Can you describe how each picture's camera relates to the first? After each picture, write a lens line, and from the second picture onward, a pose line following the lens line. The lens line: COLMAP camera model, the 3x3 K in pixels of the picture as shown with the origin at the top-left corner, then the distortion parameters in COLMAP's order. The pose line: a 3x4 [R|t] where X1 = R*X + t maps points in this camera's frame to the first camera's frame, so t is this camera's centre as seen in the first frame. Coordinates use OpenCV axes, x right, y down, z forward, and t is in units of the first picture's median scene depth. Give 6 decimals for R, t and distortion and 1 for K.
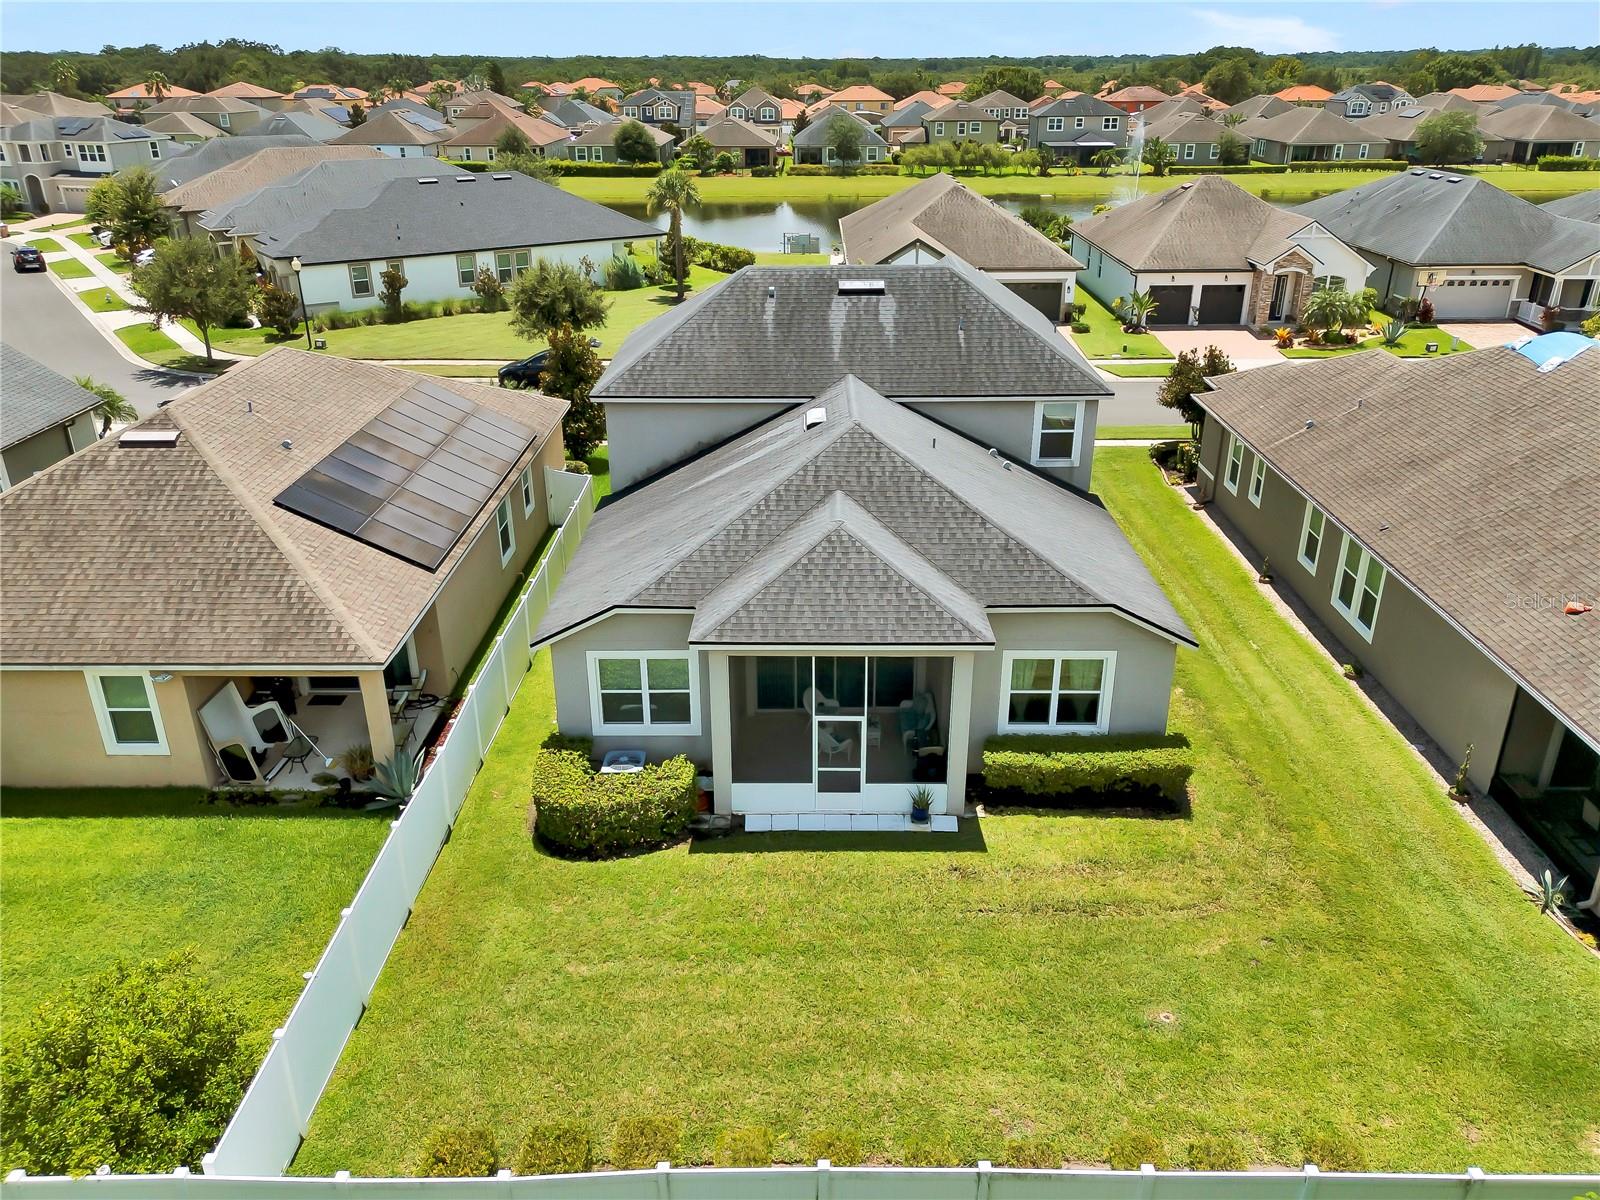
lens RADIAL K [[1214.5, 0, 795.7], [0, 1214.5, 598.7], [0, 0, 1]] dist [0.054359, -0.040827]
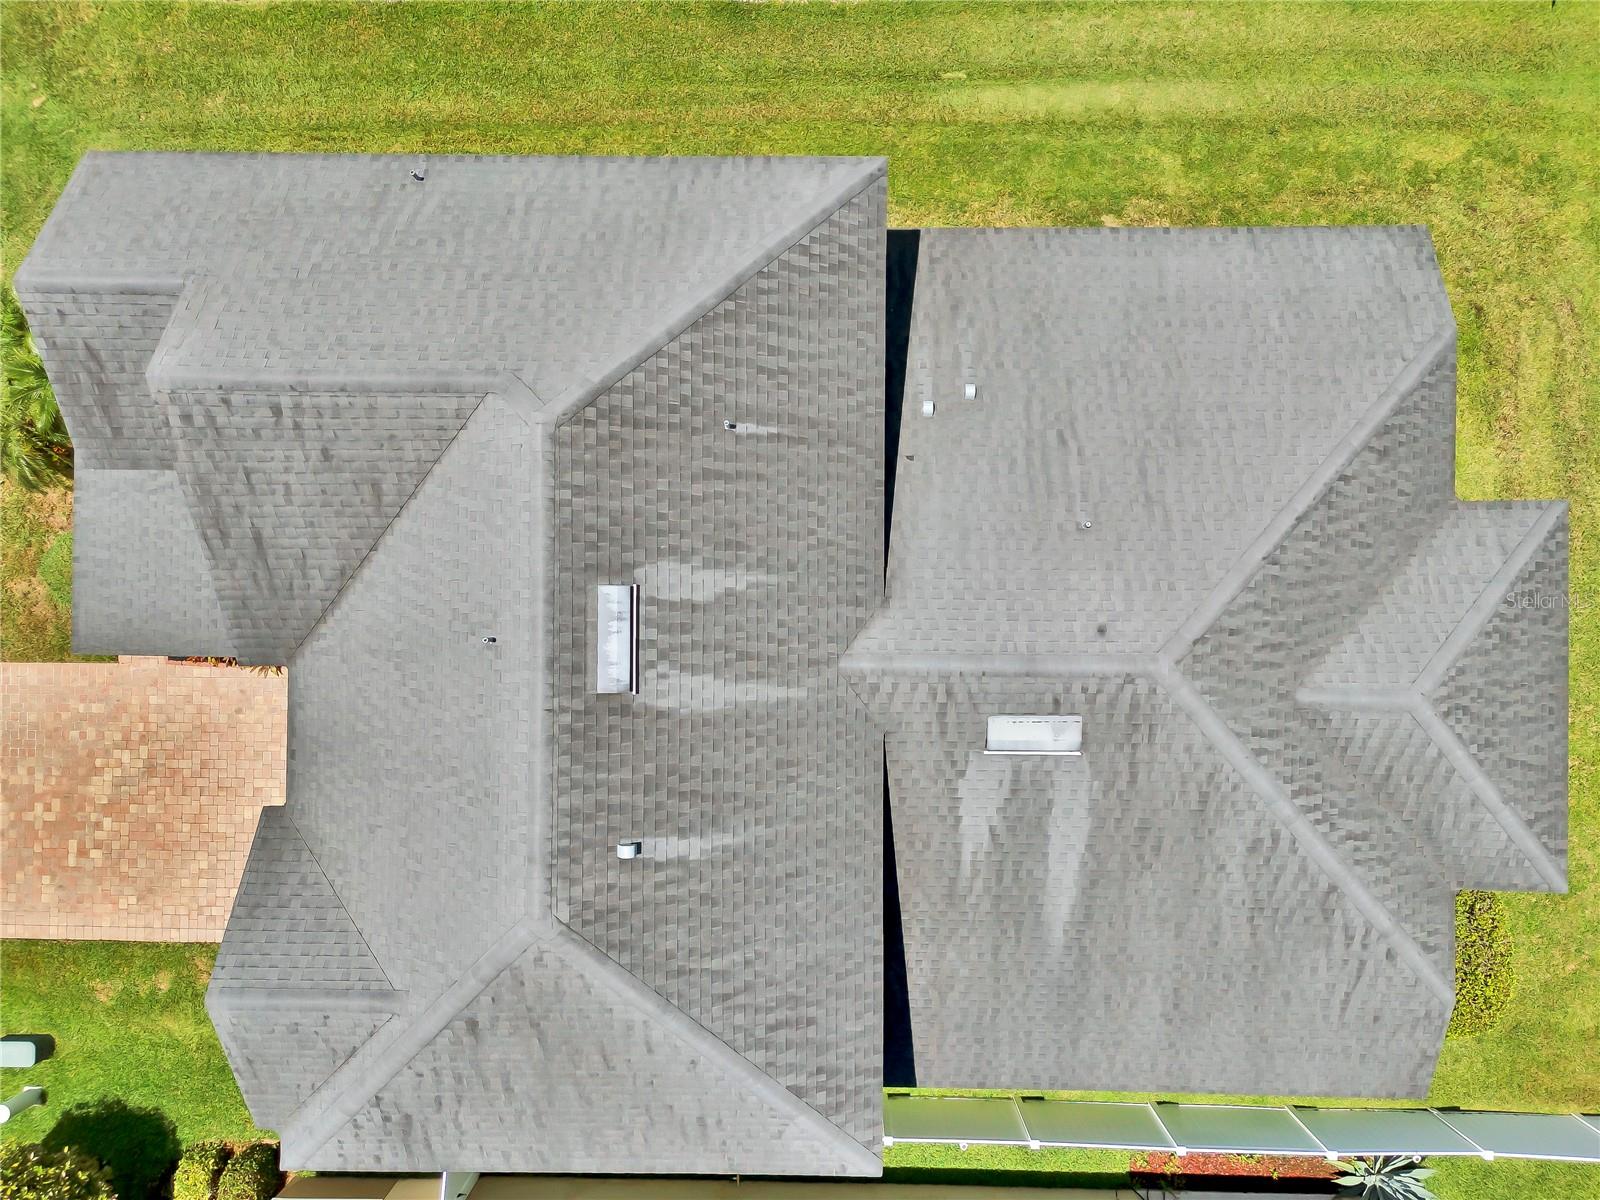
lens RADIAL K [[1214.5, 0, 791.7], [0, 1214.5, 599.4], [0, 0, 1]] dist [0.054359, -0.040827]
pose [[-0.003053, -0.999894, 0.014232, 0.076889], [0.430611, 0.011530, 0.902464, -0.768819], [-0.902532, 0.008884, 0.430531, 0.951903]]
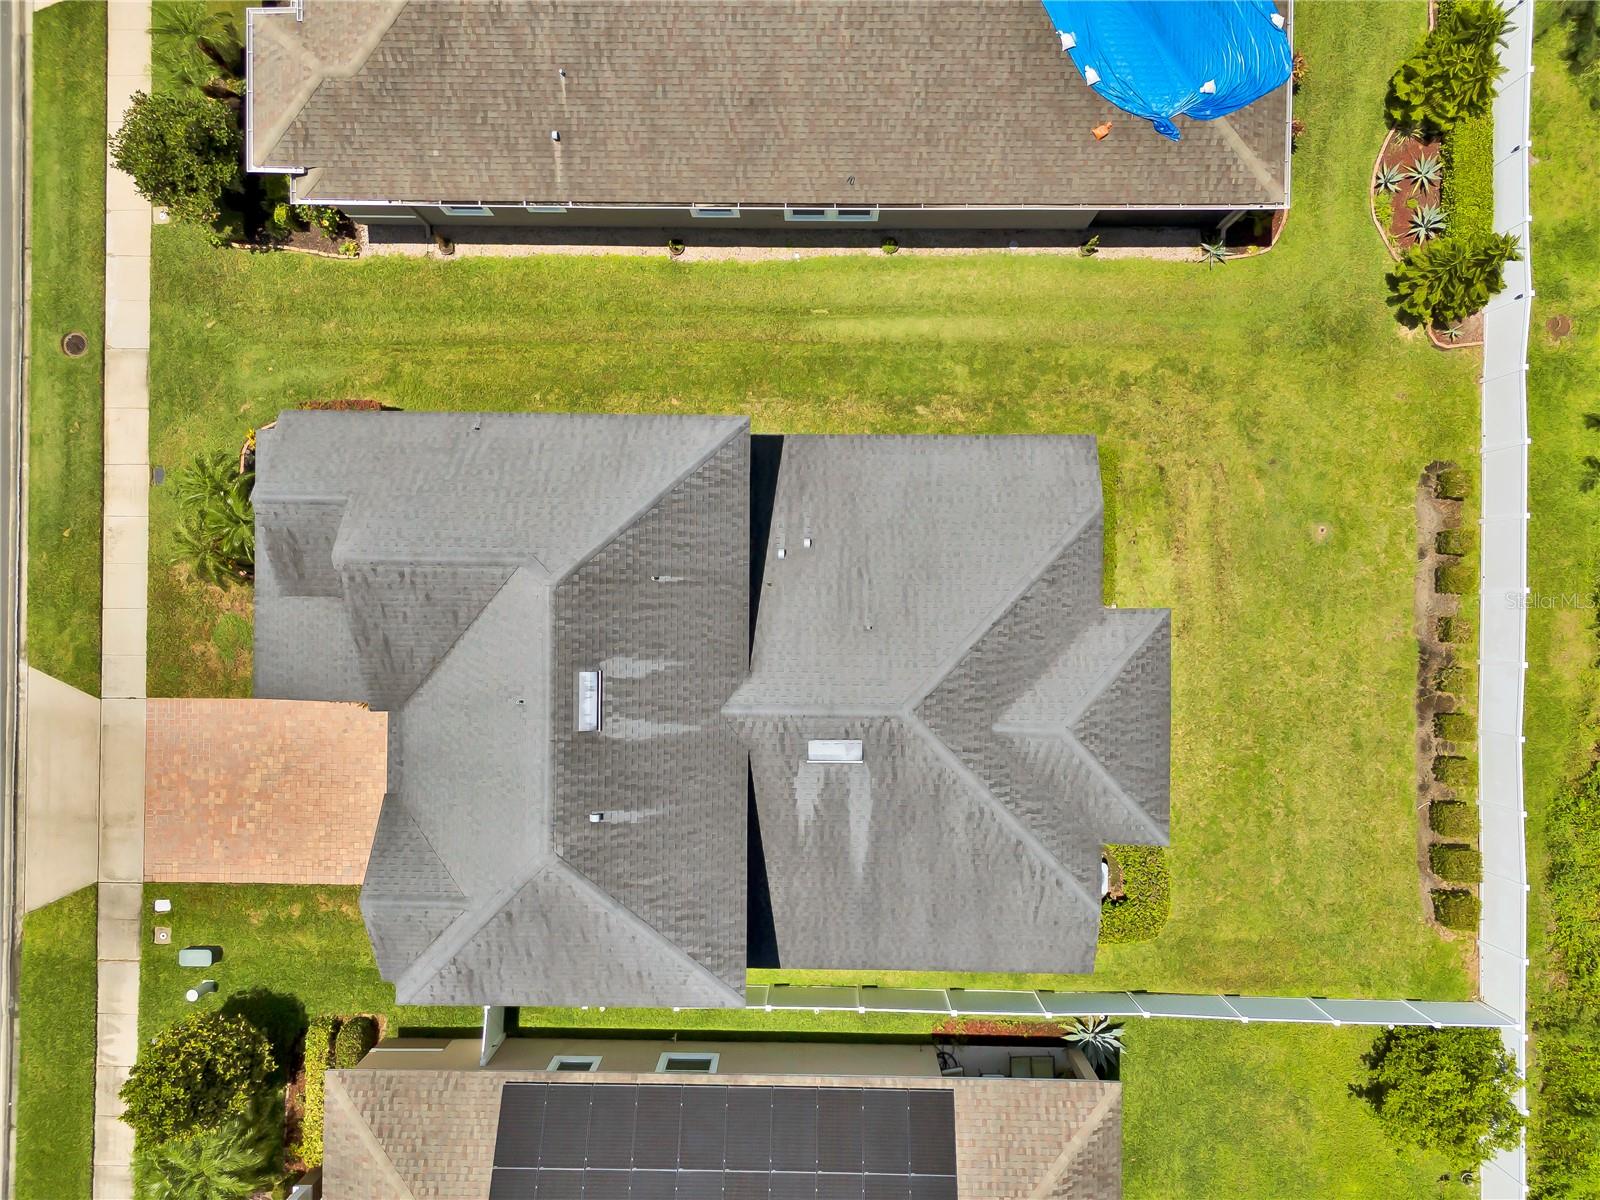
lens RADIAL K [[1214.5, 0, 795.6], [0, 1214.5, 597.1], [0, 0, 1]] dist [0.054359, -0.040827]
pose [[-0.001721, -0.999951, 0.009759, 0.140262], [0.426241, 0.008095, 0.904573, -1.126172], [-0.904608, 0.005717, 0.426207, 0.690317]]
